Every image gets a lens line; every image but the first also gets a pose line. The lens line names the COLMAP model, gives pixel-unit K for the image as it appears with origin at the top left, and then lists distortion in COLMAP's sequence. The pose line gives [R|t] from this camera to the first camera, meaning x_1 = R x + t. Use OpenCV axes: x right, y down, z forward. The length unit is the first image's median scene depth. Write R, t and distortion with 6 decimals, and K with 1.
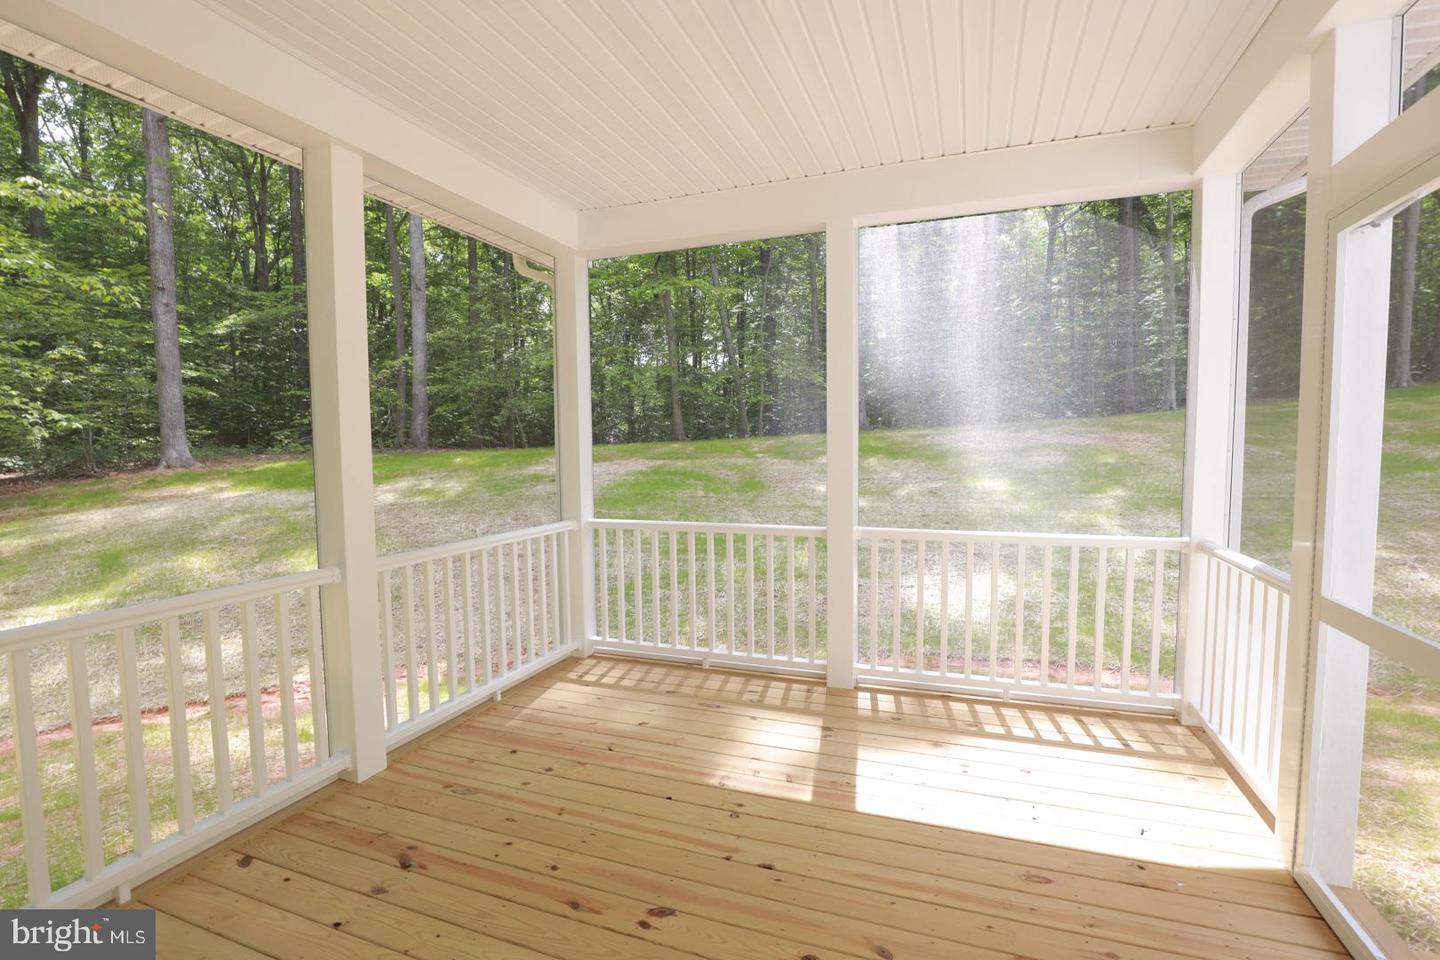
lens RADIAL K [[656.4, 0, 721.7], [0, 656.4, 485.4], [0, 0, 1]] dist [-0.030746, 0.002618]
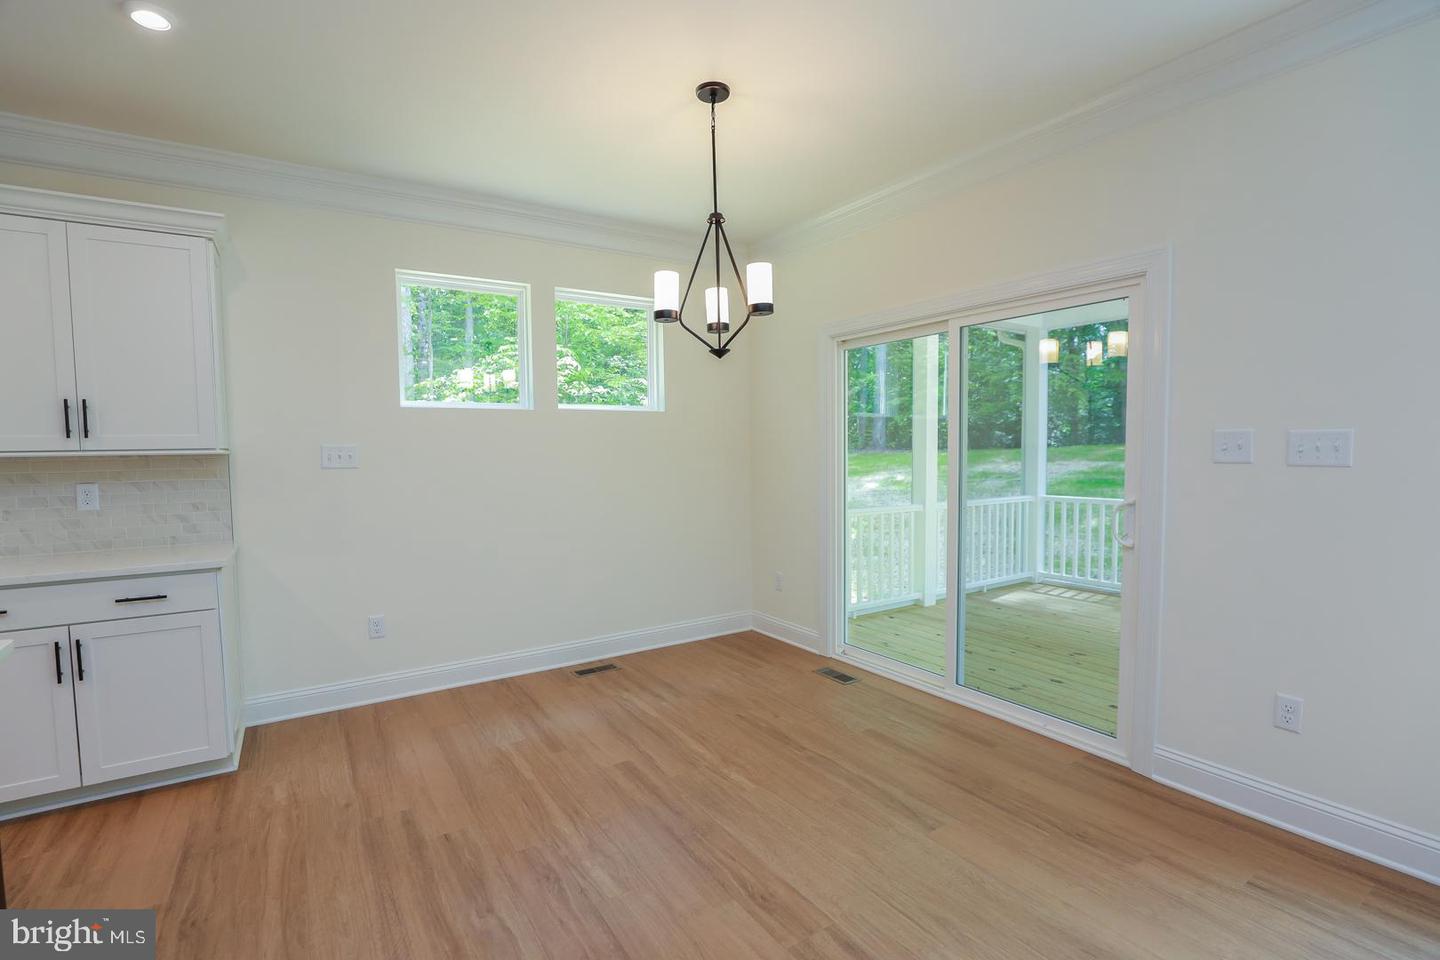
lens RADIAL K [[656.4, 0, 717.7], [0, 656.4, 488.6], [0, 0, 1]] dist [-0.030746, 0.002618]
pose [[0.804324, 0.038255, -0.592959, 0.088088], [-0.036467, 0.999222, 0.015000, 0.036072], [0.593072, 0.009558, 0.805093, -0.659970]]
